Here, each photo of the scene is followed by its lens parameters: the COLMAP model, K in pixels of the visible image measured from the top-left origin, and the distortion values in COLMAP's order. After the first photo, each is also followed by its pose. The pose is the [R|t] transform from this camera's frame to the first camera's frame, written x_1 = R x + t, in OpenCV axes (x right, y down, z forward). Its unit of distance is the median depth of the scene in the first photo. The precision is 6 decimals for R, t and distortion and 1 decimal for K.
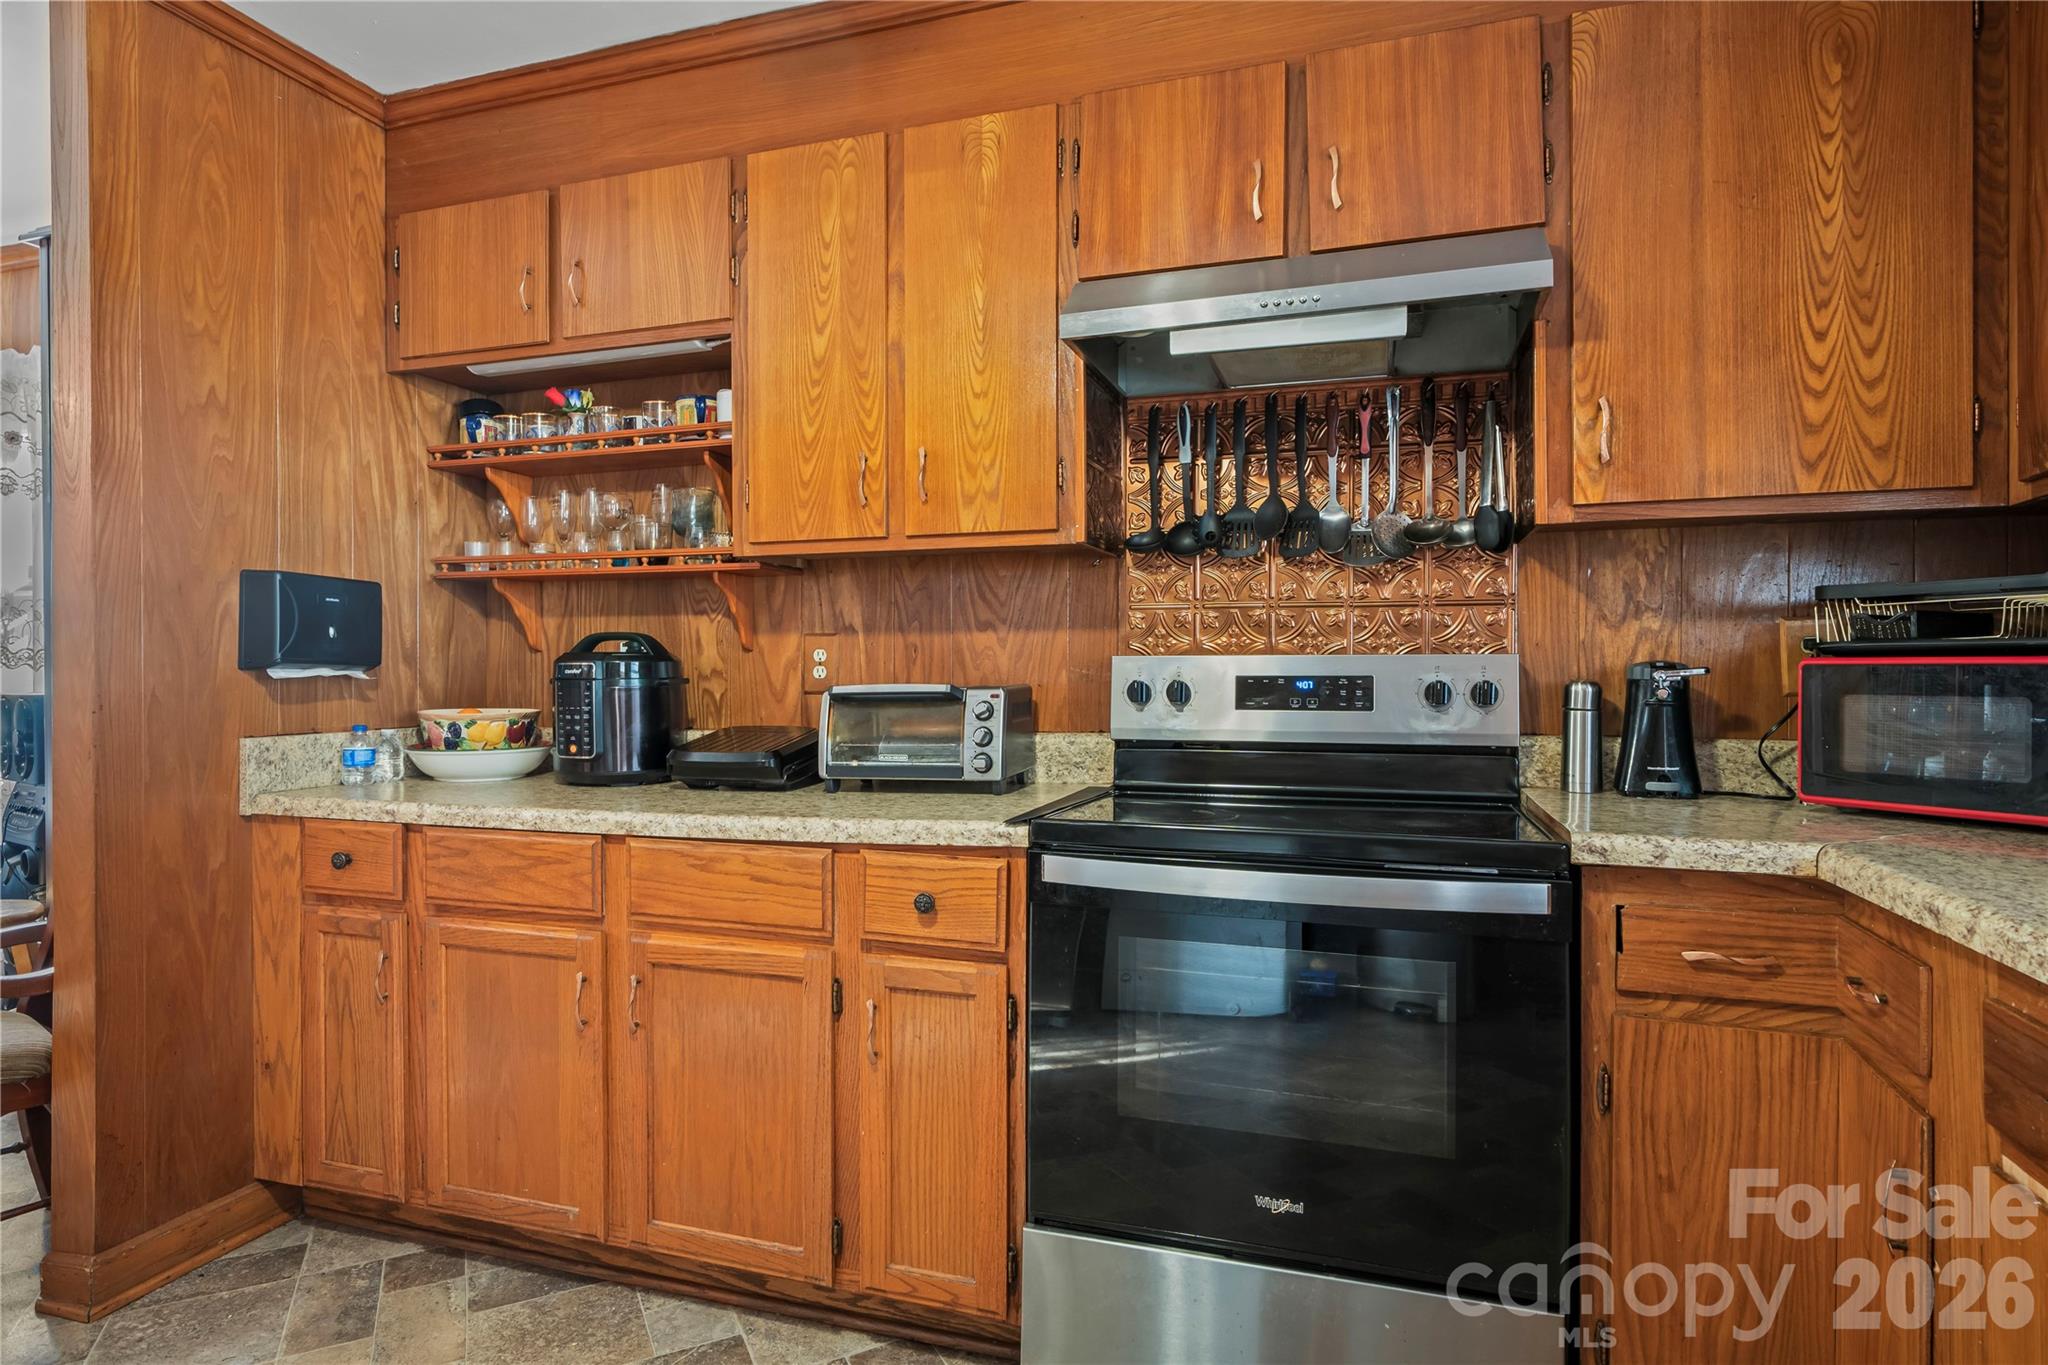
lens RADIAL K [[1100.7, 0, 1024.0], [0, 1100.7, 682.5], [0, 0, 1]] dist [0.000189, -0.000785]
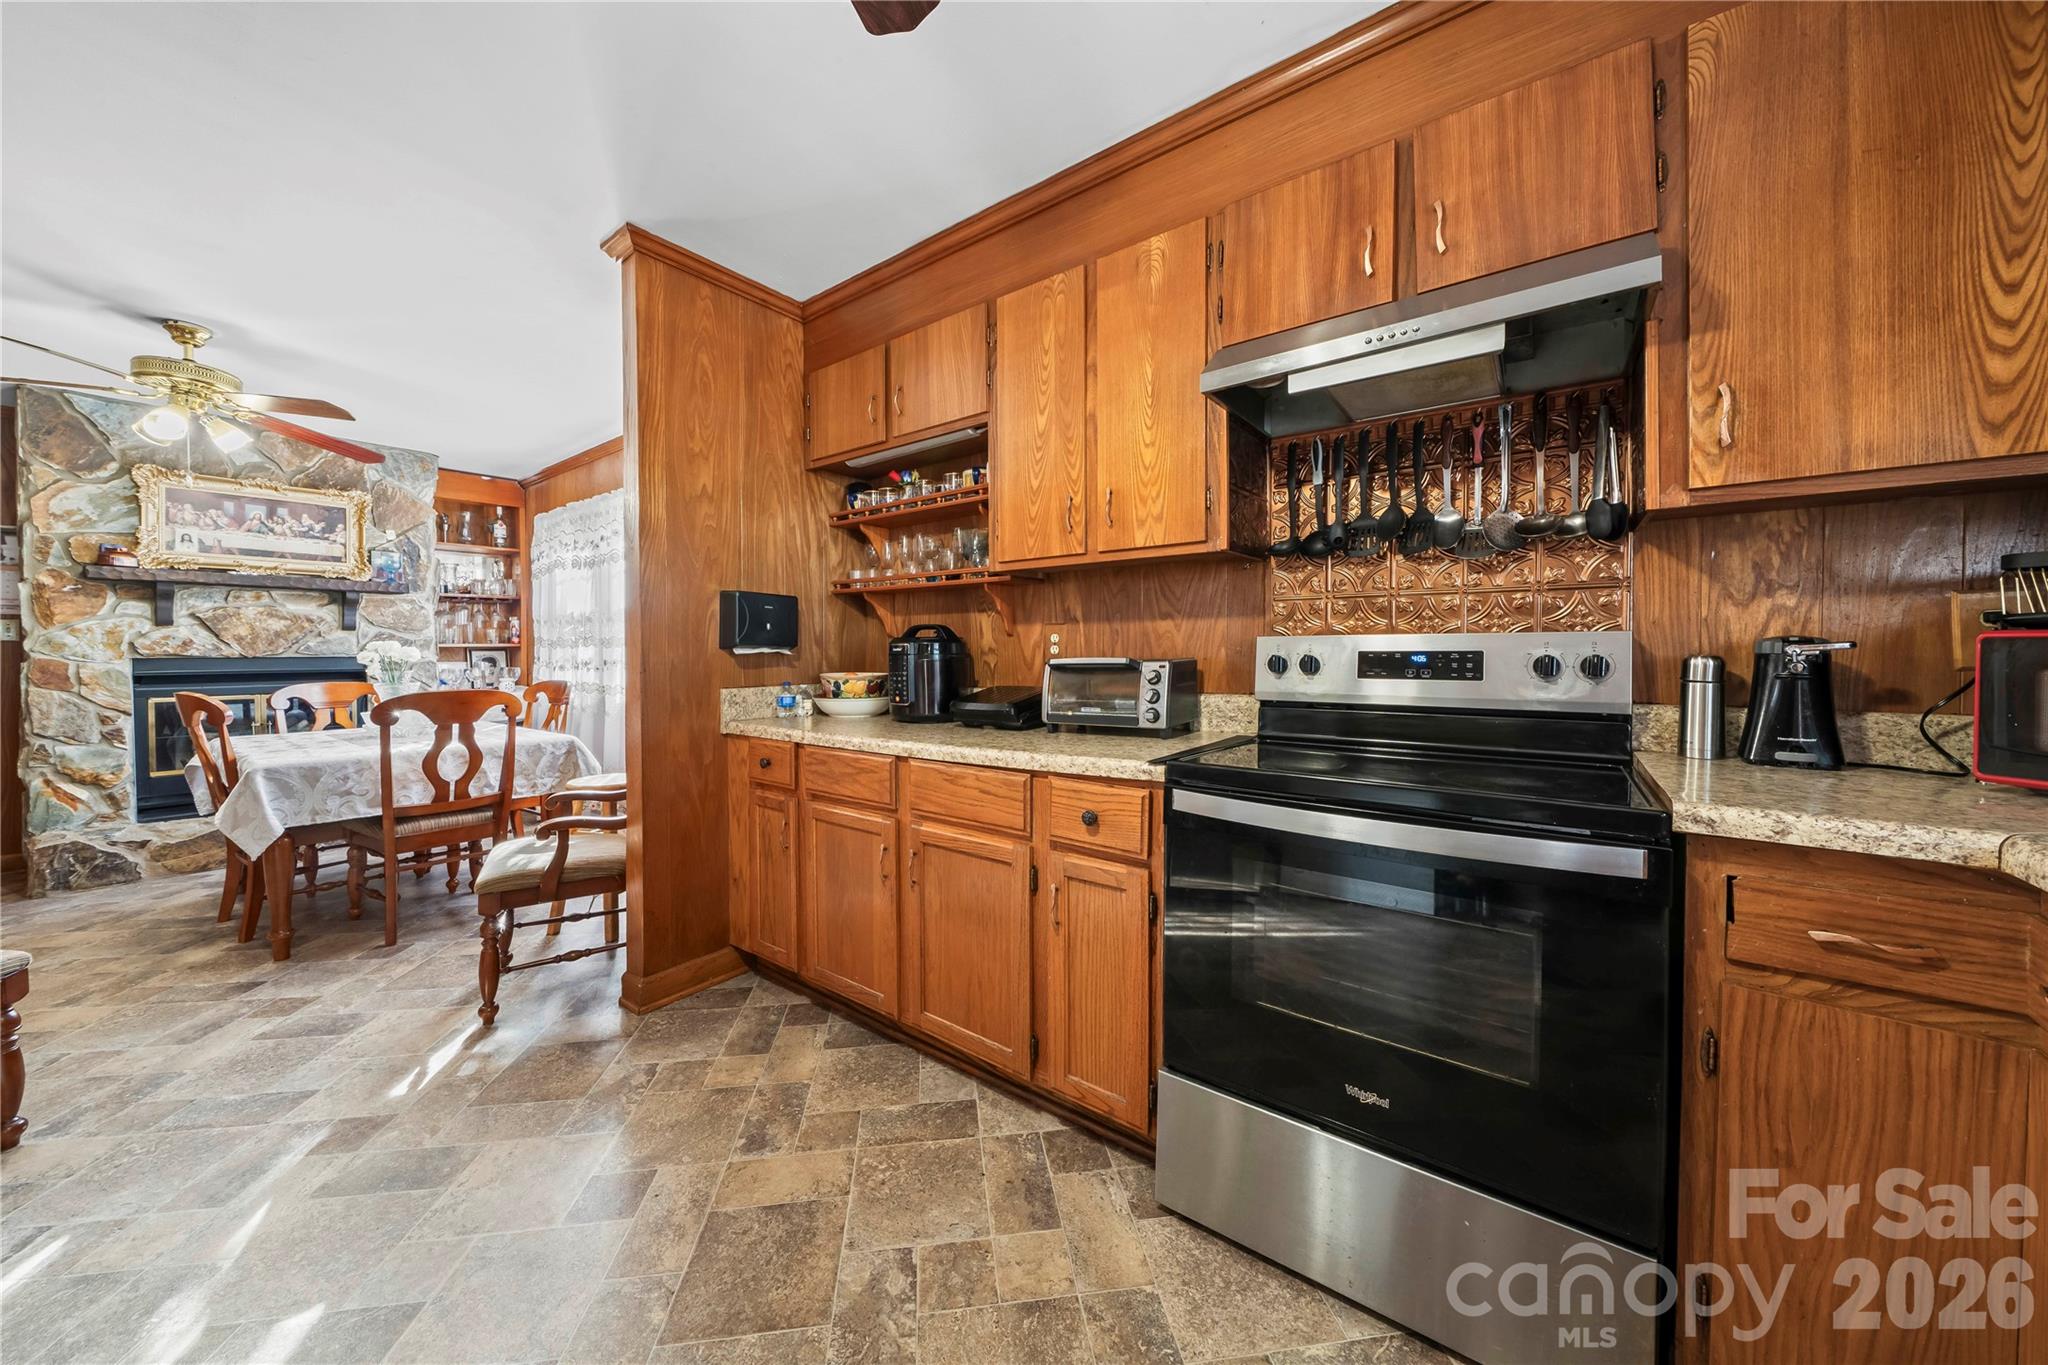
lens RADIAL K [[697.9, 0, 1022.6], [0, 697.9, 665.0], [0, 0, 1]] dist [-0.008197, 0.000311]
pose [[0.945179, 0.004344, -0.326523, 0.096986], [-0.001029, 0.999946, 0.010325, 0.001880], [0.326550, -0.009423, 0.945133, 0.137883]]
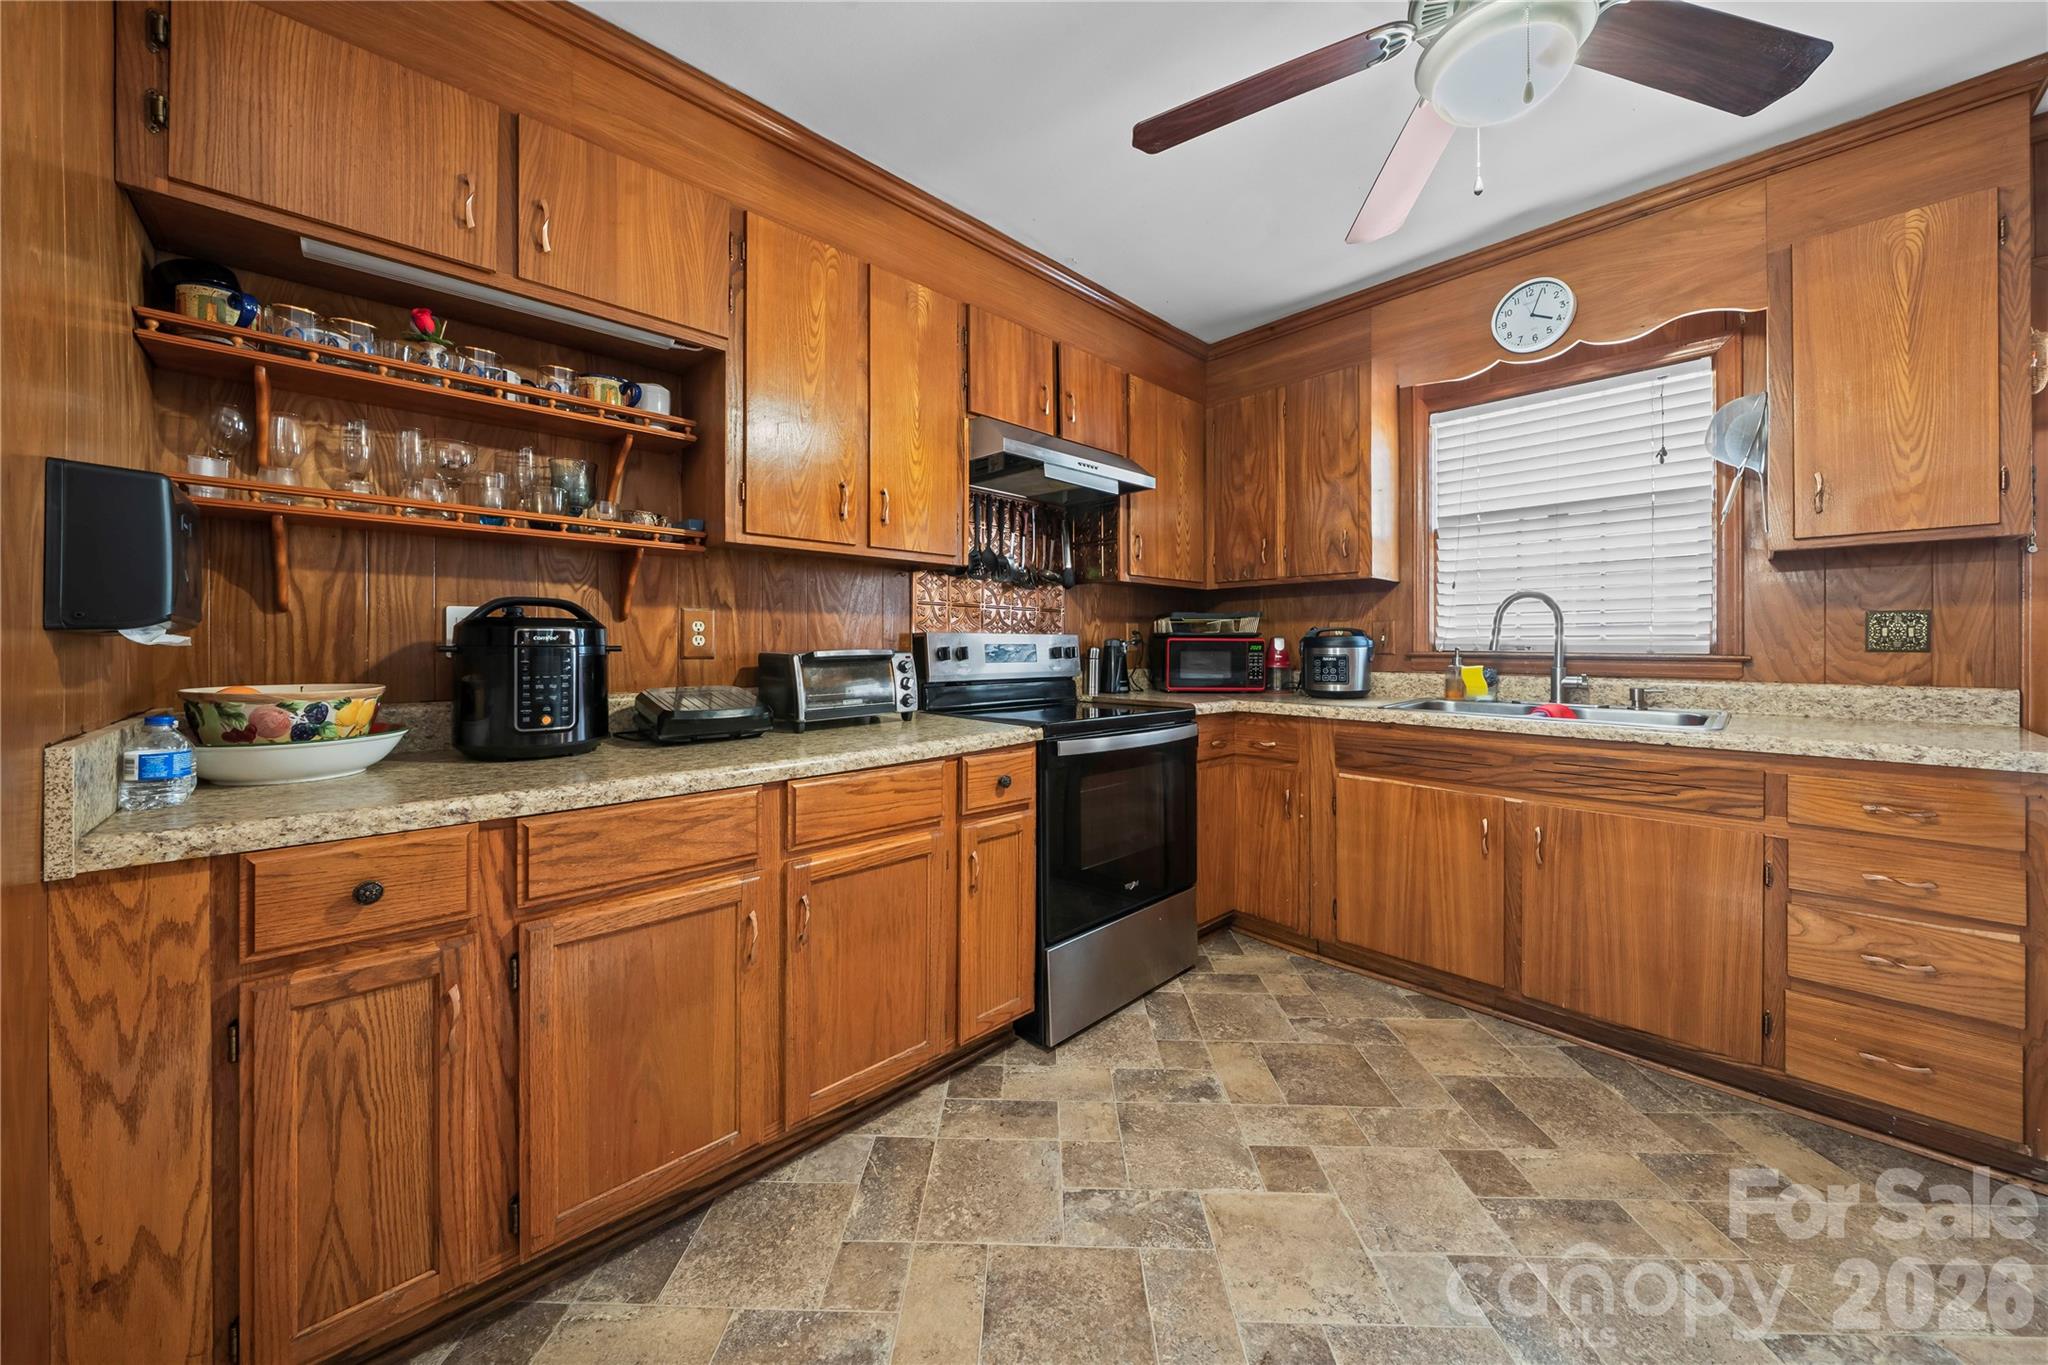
lens RADIAL K [[705.4, 0, 1028.6], [0, 705.4, 645.8], [0, 0, 1]] dist [-0.007780, -0.000094]
pose [[0.468862, 0.000097, 0.883271, -0.868595], [0.004259, 0.999988, -0.002371, -0.000232], [-0.883261, 0.004874, 0.468856, 0.408794]]
